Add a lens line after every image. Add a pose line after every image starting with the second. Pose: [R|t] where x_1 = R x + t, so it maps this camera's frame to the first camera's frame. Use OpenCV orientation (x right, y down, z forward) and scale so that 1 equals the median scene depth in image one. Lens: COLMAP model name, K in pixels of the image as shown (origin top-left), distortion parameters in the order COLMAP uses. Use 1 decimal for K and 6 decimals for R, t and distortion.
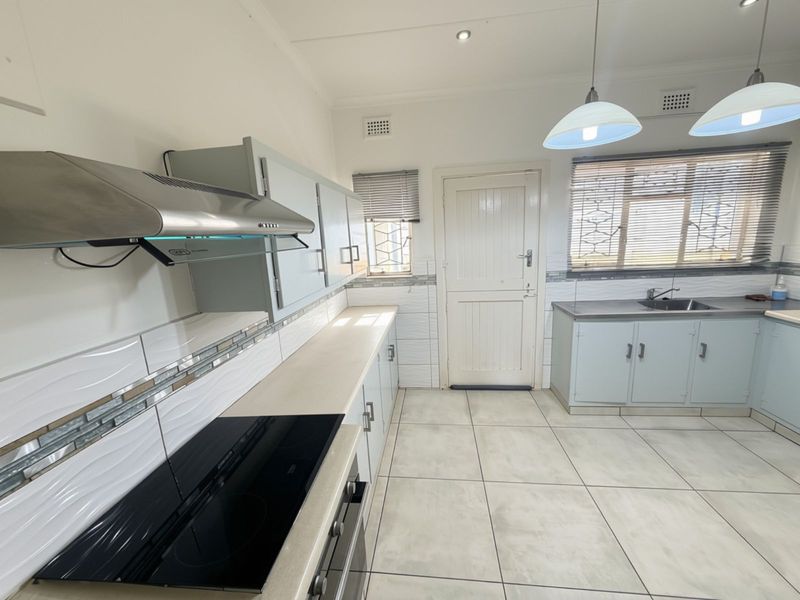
lens RADIAL K [[319.4, 0, 397.5], [0, 319.4, 300.4], [0, 0, 1]] dist [0.002046, -0.000020]
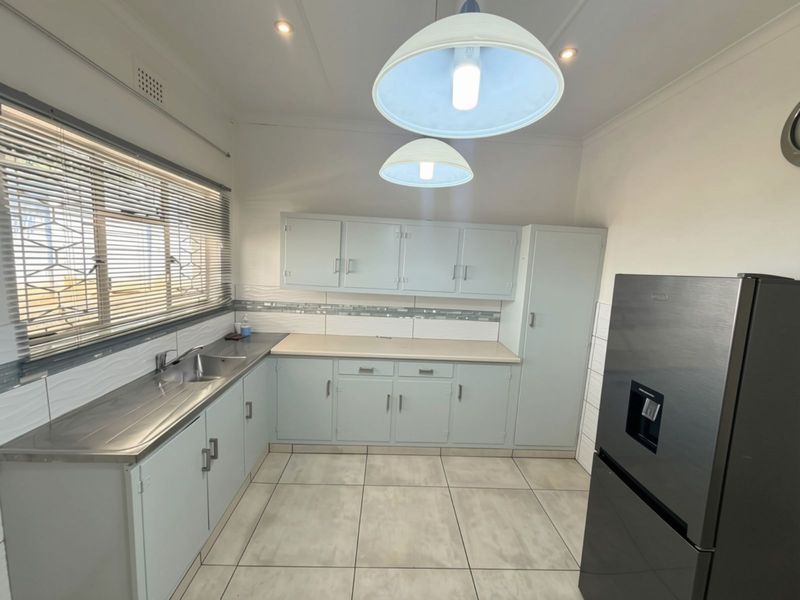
lens RADIAL K [[319.4, 0, 397.5], [0, 319.4, 300.4], [0, 0, 1]] dist [0.002046, -0.000020]
pose [[-0.146106, -0.080006, 0.986028, 0.067766], [0.162062, 0.981323, 0.103638, -0.142485], [-0.975904, 0.174940, -0.130411, 0.613133]]
